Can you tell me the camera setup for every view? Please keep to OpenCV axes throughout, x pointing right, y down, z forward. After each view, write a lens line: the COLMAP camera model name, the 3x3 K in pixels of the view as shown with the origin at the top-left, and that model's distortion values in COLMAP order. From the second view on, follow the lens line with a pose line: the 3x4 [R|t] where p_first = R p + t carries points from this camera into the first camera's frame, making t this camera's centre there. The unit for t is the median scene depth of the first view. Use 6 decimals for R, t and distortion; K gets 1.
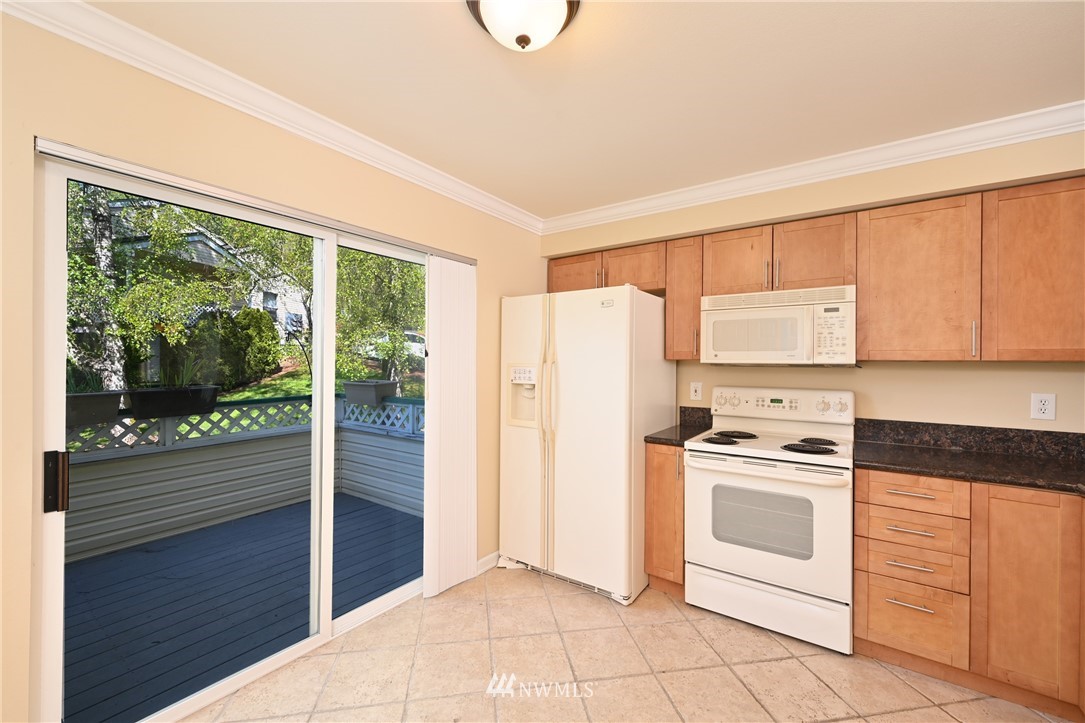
lens RADIAL K [[431.8, 0, 544.4], [0, 431.8, 361.7], [0, 0, 1]] dist [-0.000499, -0.000161]
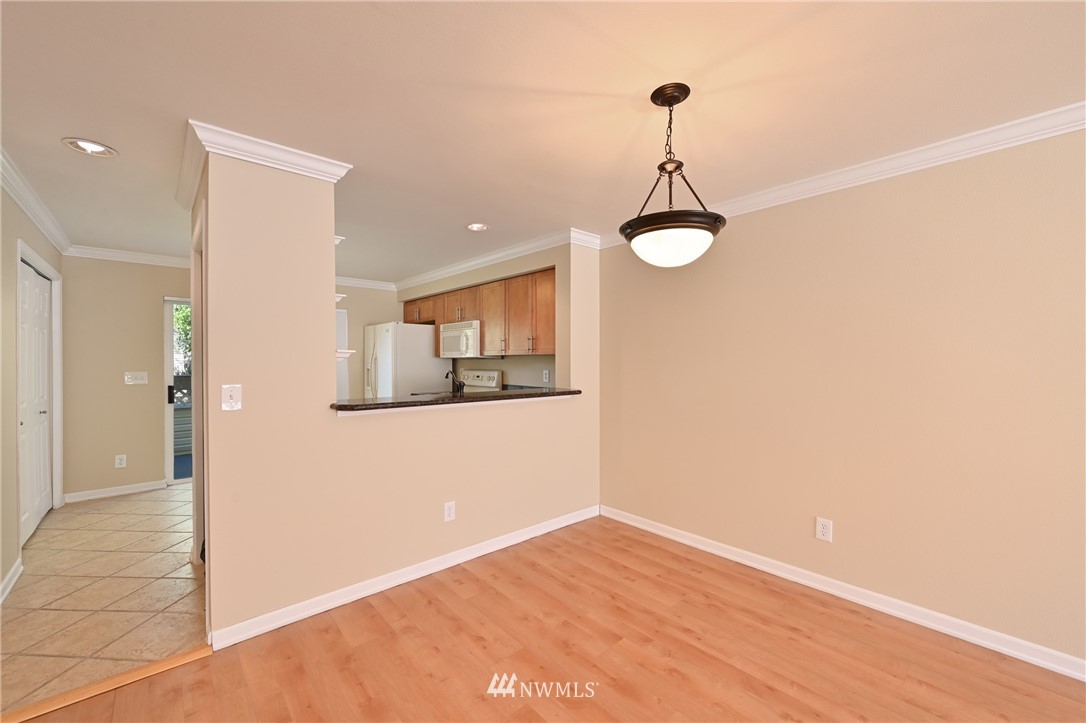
lens RADIAL K [[435.1, 0, 543.0], [0, 435.1, 361.5], [0, 0, 1]] dist [0.002907, 0.000094]
pose [[0.974497, -0.010634, -0.224149, 1.481468], [0.010850, 0.999941, -0.000271, 0.030386], [0.224138, -0.002168, 0.974555, -1.003390]]
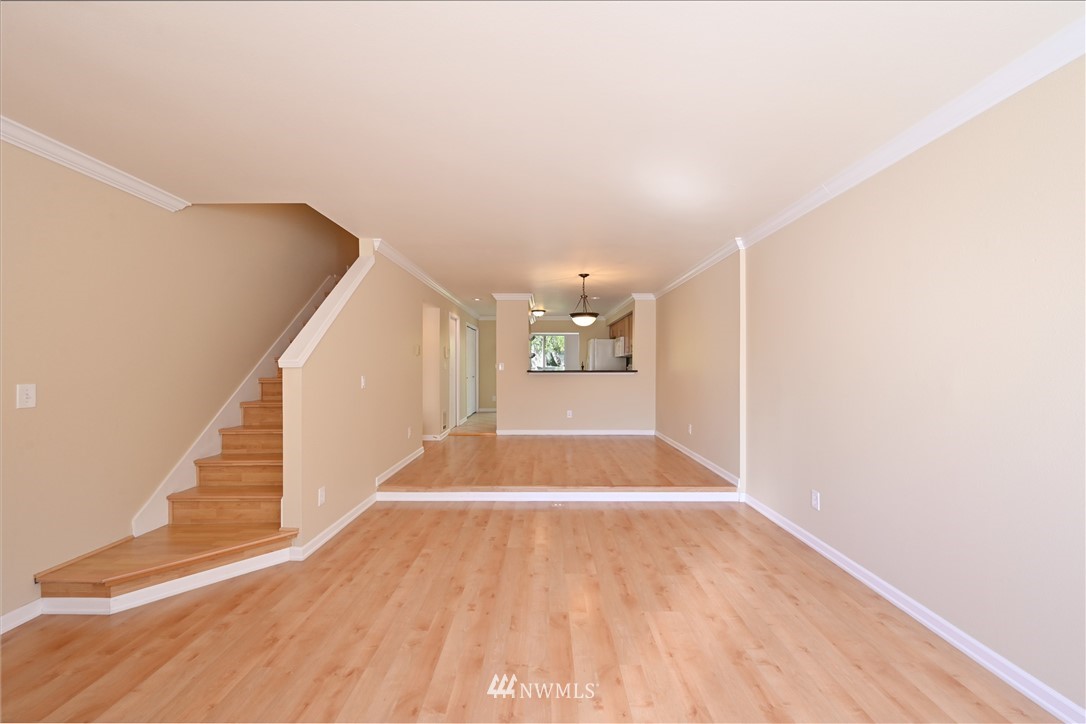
lens RADIAL K [[422.3, 0, 543.0], [0, 422.3, 362.0], [0, 0, 1]] dist [-0.000007, -0.000020]
pose [[0.580386, -0.015511, -0.814194, 3.439360], [0.006023, 0.999873, -0.014755, 0.110381], [0.814319, 0.003660, 0.580406, -1.864892]]
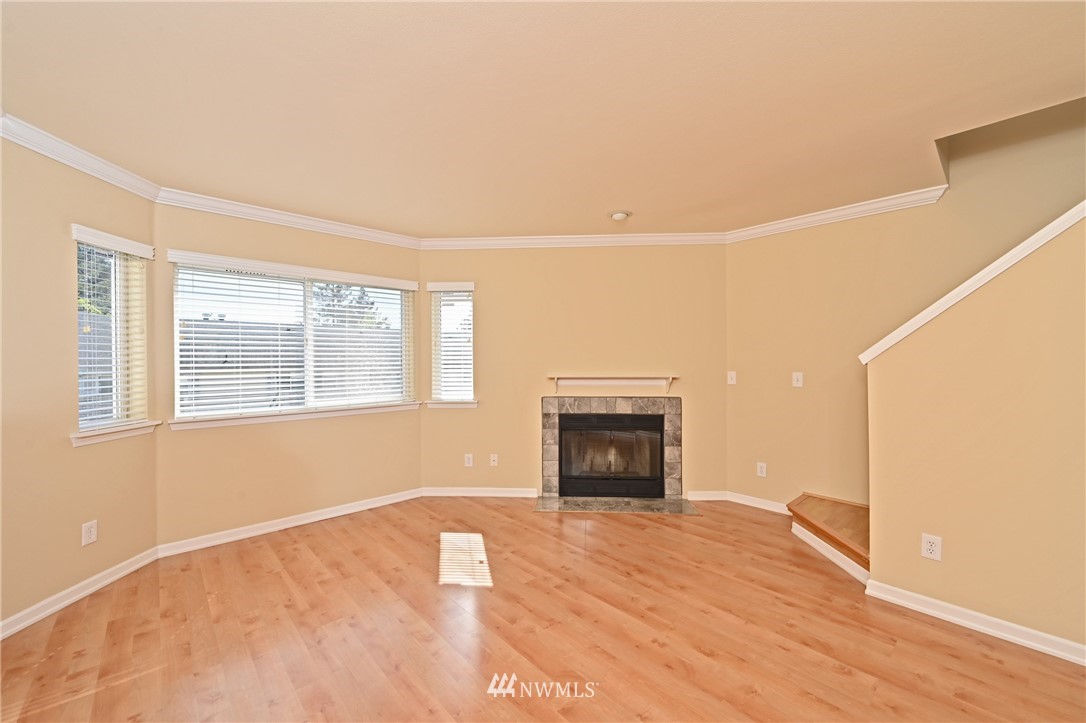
lens RADIAL K [[428.8, 0, 543.0], [0, 428.8, 361.5], [0, 0, 1]] dist [0.001228, 0.000052]
pose [[-0.977815, -0.005658, 0.209395, 2.553255], [-0.005315, 0.999983, 0.002199, 0.100869], [-0.209404, 0.001037, -0.977829, -0.491602]]
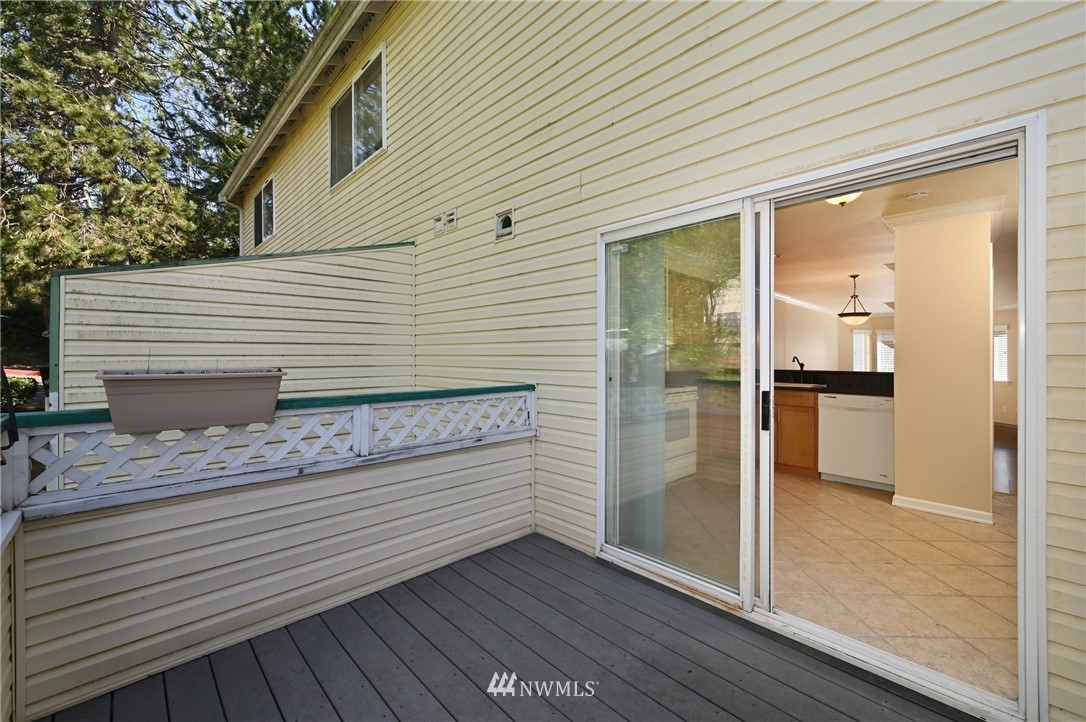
lens RADIAL K [[444.3, 0, 532.8], [0, 444.3, 353.3], [0, 0, 1]] dist [-0.007473, 0.000040]
pose [[0.191182, 0.002138, 0.981552, -1.511435], [-0.006732, 0.999977, -0.000867, 0.051646], [-0.981531, -0.006442, 0.191192, 1.216551]]
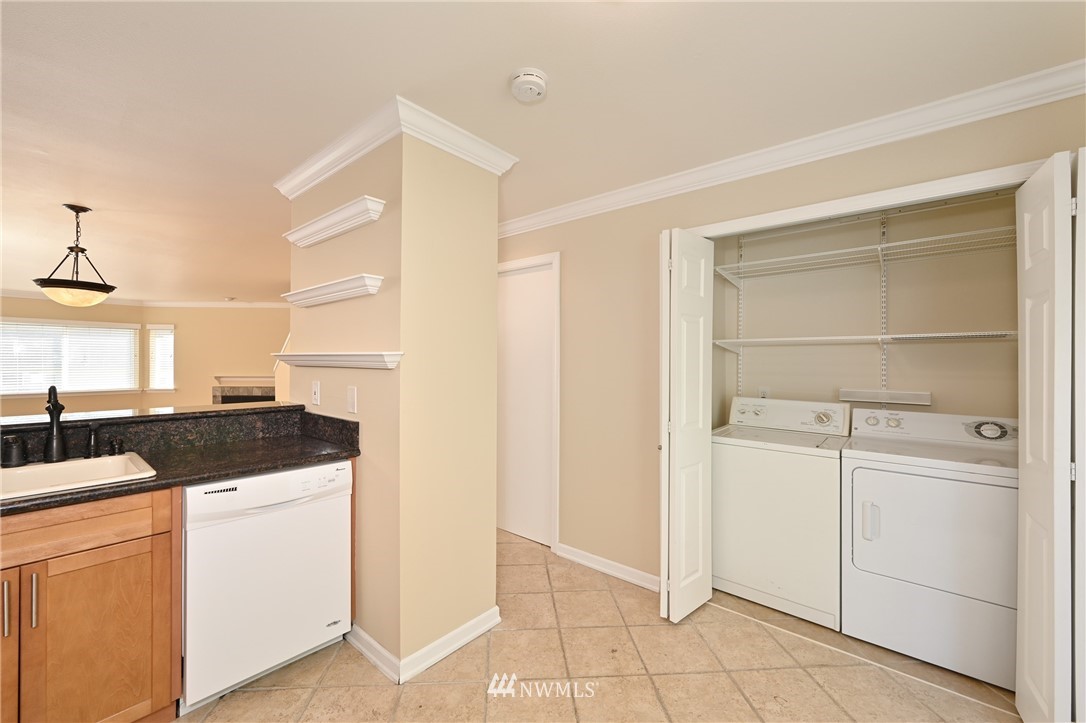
lens RADIAL K [[436.0, 0, 537.3], [0, 436.0, 359.3], [0, 0, 1]] dist [0.000015, -0.000122]
pose [[-0.996248, -0.014662, 0.085291, 0.013924], [-0.014918, 0.999886, -0.002366, 0.004082], [-0.085247, -0.003630, -0.996353, 1.003259]]
